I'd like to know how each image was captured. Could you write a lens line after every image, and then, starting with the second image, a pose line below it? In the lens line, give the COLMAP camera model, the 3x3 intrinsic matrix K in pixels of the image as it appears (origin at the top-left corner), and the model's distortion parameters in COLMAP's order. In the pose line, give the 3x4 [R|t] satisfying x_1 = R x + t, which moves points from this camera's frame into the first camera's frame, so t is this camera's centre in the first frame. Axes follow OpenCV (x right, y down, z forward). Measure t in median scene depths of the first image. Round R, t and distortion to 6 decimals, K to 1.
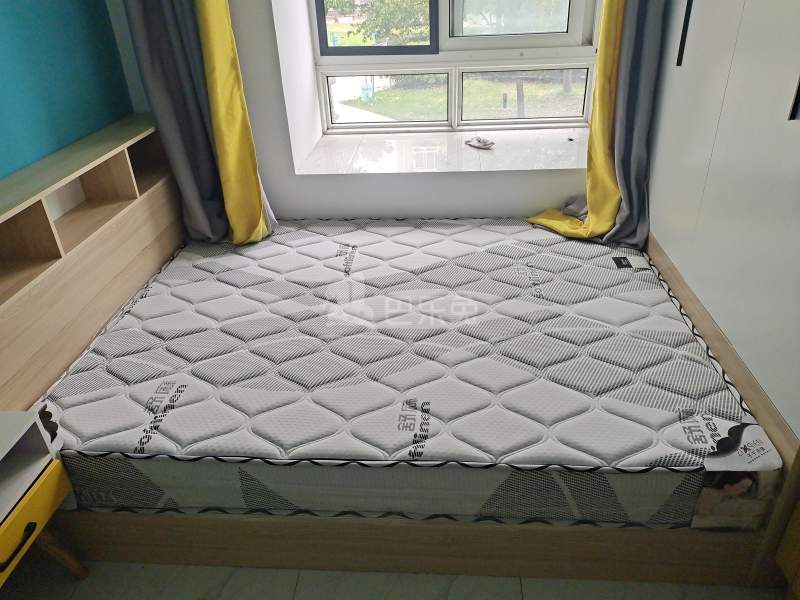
lens RADIAL K [[593.9, 0, 402.9], [0, 593.9, 298.8], [0, 0, 1]] dist [0.028165, -0.007537]
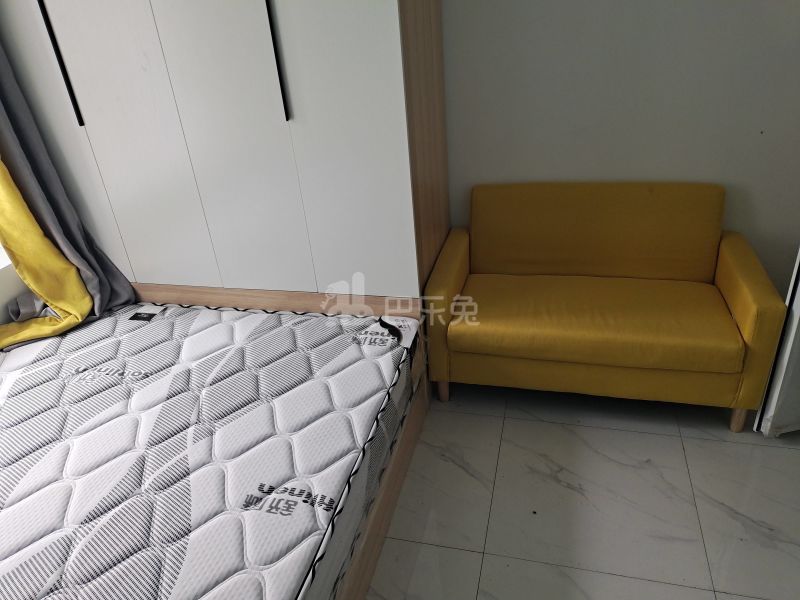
lens RADIAL K [[593.9, 0, 402.9], [0, 593.9, 298.8], [0, 0, 1]] dist [0.028165, -0.007537]
pose [[0.177177, -0.438245, 0.881221, -0.404117], [0.547928, 0.787712, 0.281576, -0.124000], [-0.817547, 0.432956, 0.379691, 0.254653]]
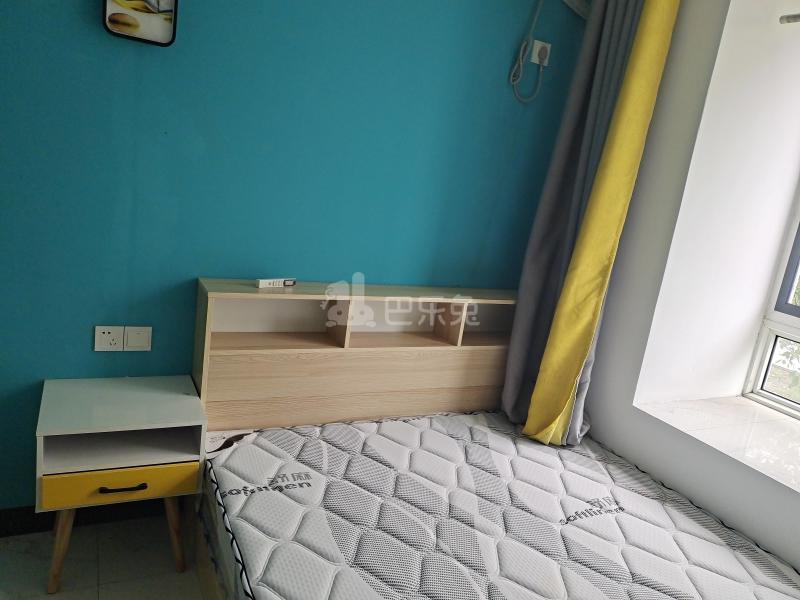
lens RADIAL K [[593.9, 0, 402.9], [0, 593.9, 298.8], [0, 0, 1]] dist [0.028165, -0.007537]
pose [[0.504836, 0.297222, -0.810432, 0.355890], [-0.561704, 0.826004, -0.046965, -0.127643], [0.655461, 0.478933, 0.583948, 0.241716]]
